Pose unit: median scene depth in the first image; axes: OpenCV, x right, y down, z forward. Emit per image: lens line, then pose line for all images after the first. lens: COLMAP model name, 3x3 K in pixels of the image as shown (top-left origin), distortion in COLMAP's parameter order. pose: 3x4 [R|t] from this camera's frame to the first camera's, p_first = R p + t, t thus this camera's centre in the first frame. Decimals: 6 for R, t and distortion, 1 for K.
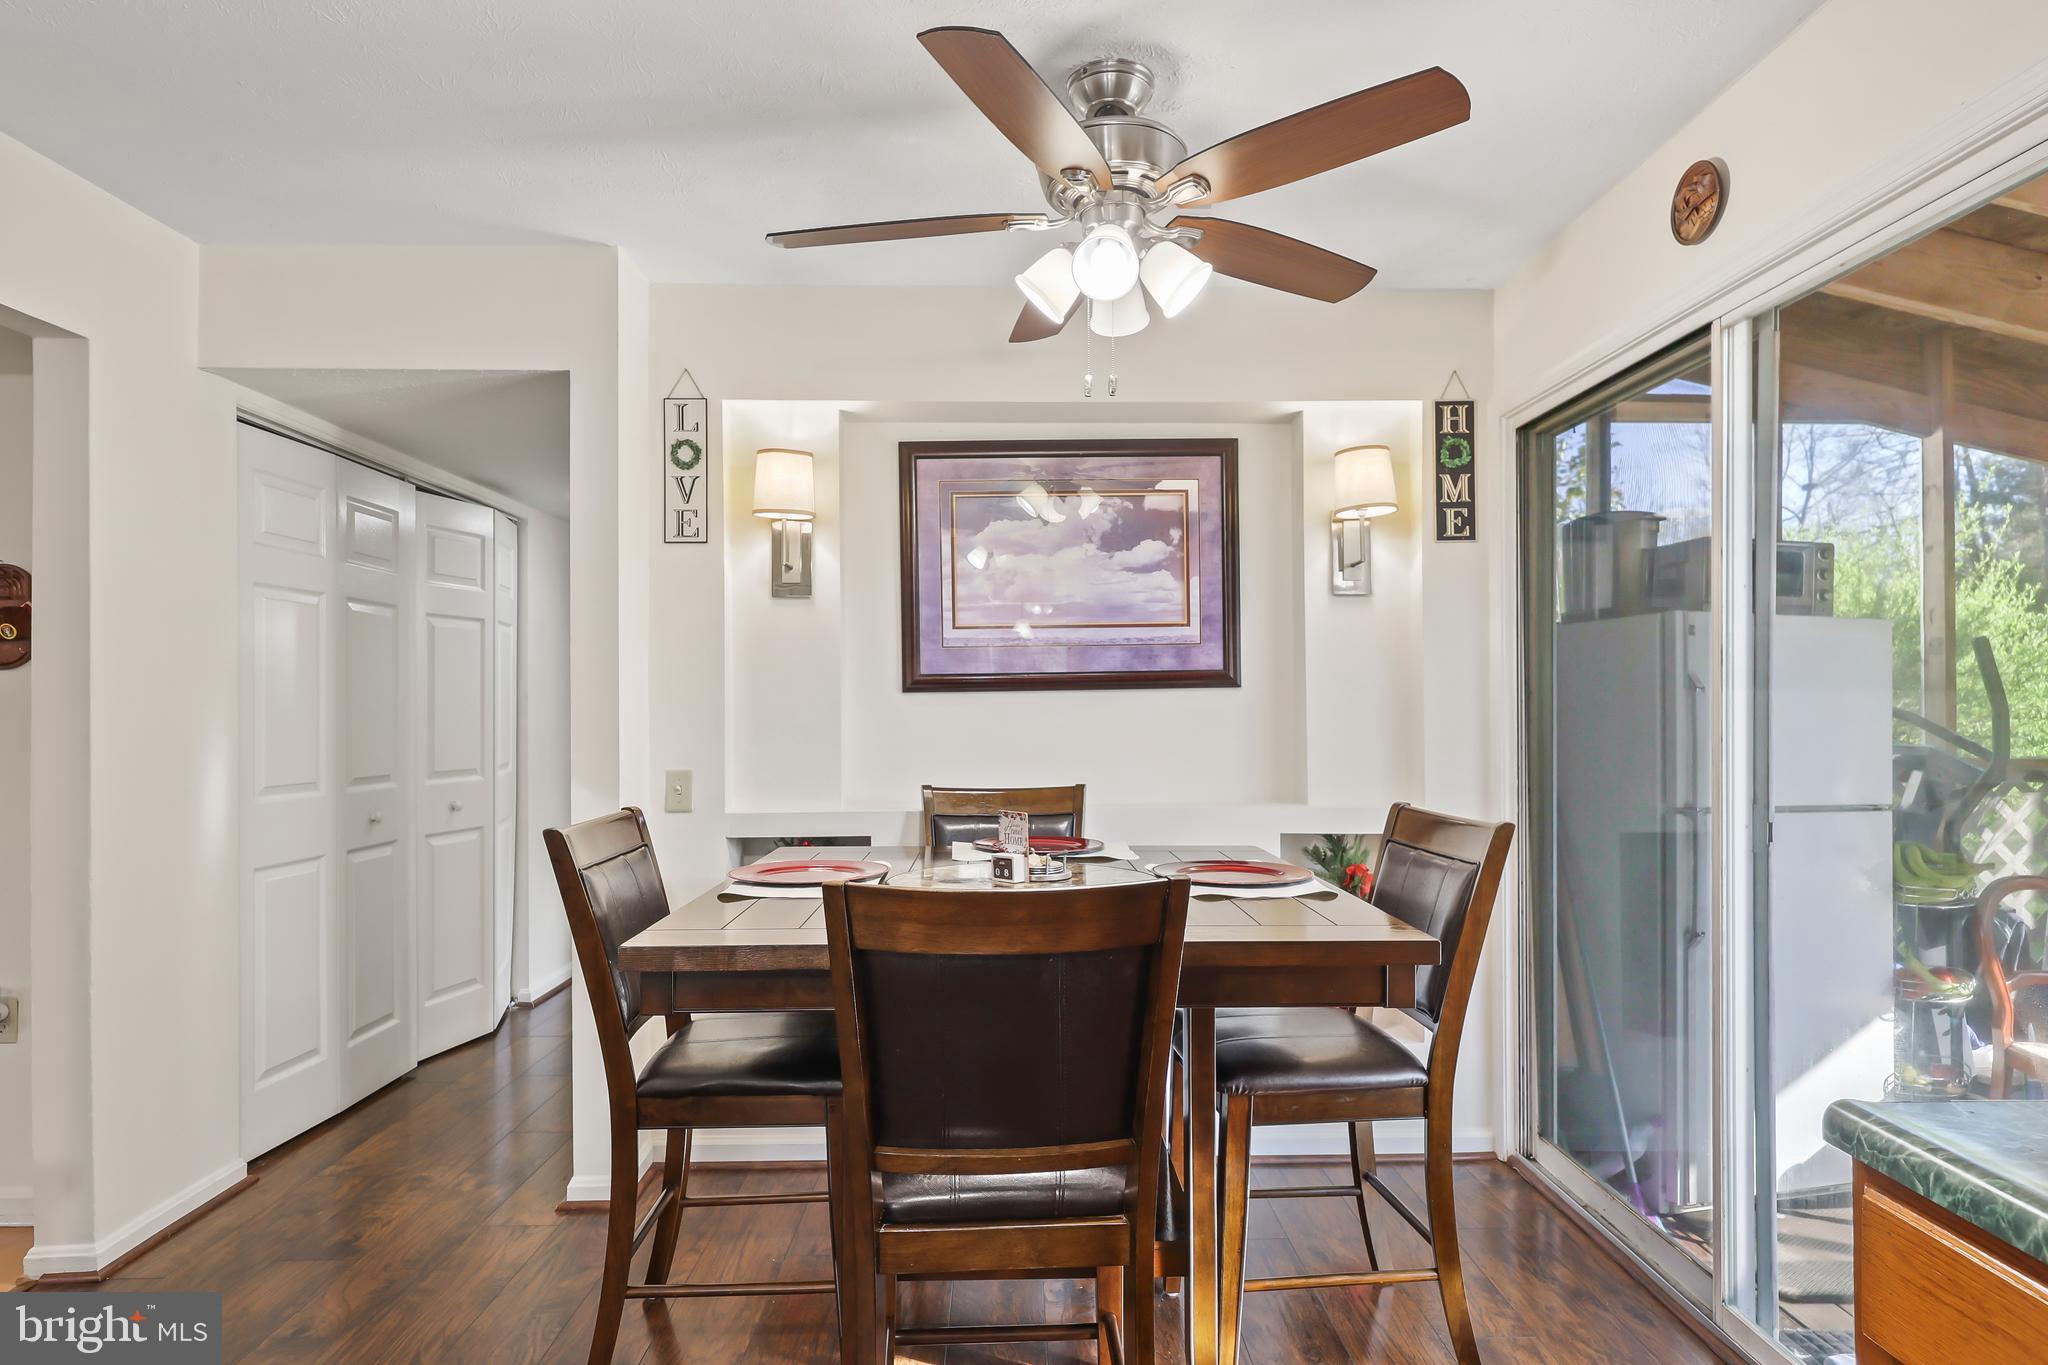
lens RADIAL K [[1120.7, 0, 1018.4], [0, 1120.7, 707.8], [0, 0, 1]] dist [0.000322, 0.001518]
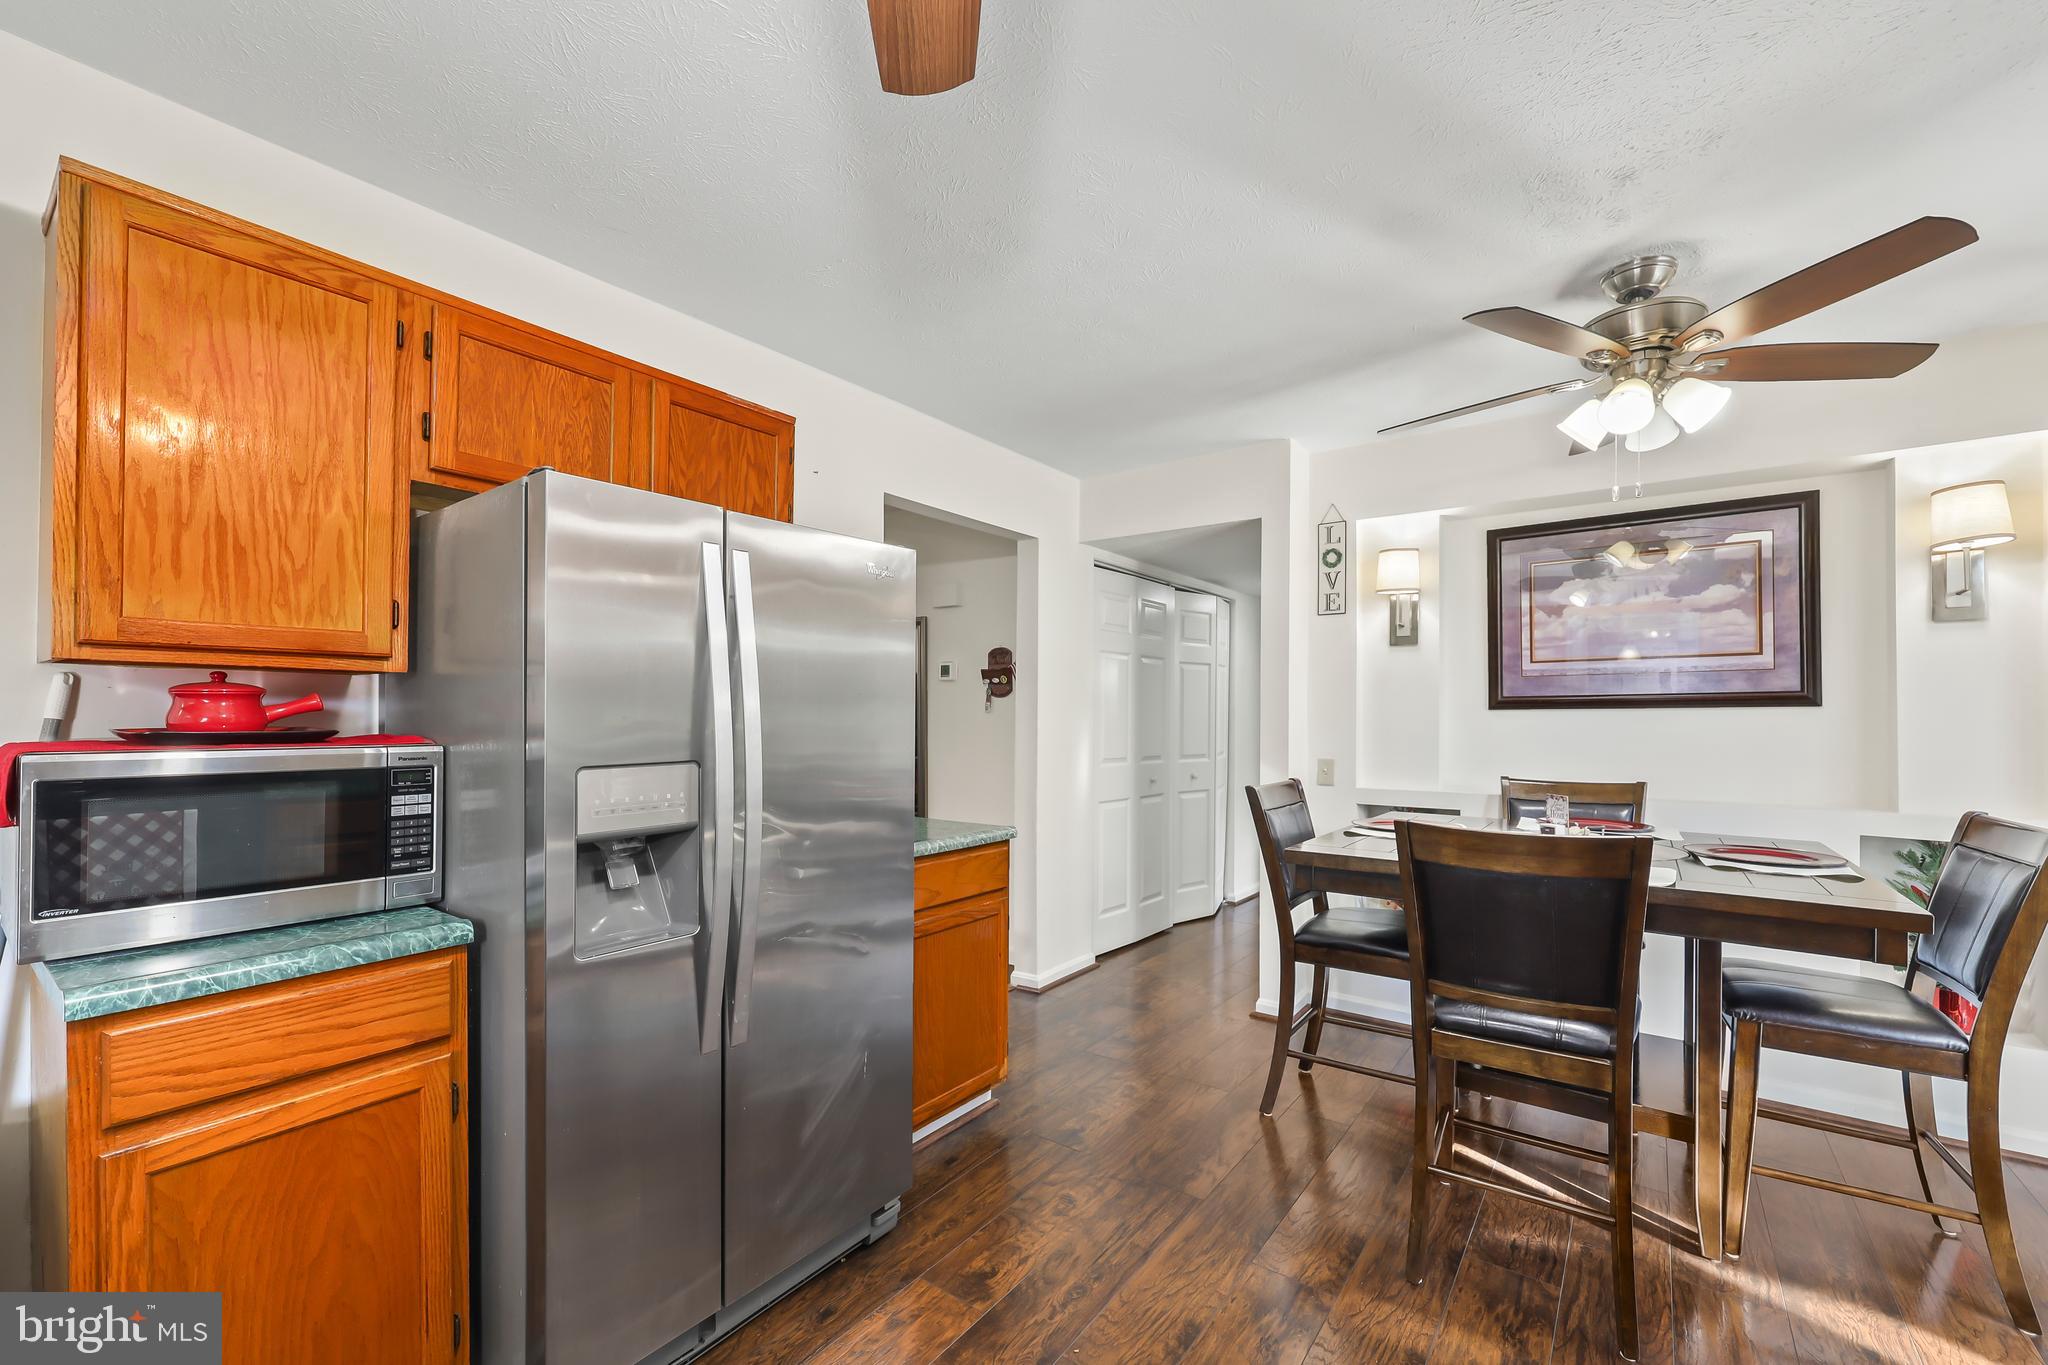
lens RADIAL K [[840.0, 0, 1039.0], [0, 840.0, 713.6], [0, 0, 1]] dist [0.000404, -0.000257]
pose [[0.803005, 0.006839, -0.595933, 0.075252], [-0.009018, 0.999959, -0.000676, -0.003032], [0.595904, 0.005917, 0.803034, -0.186250]]
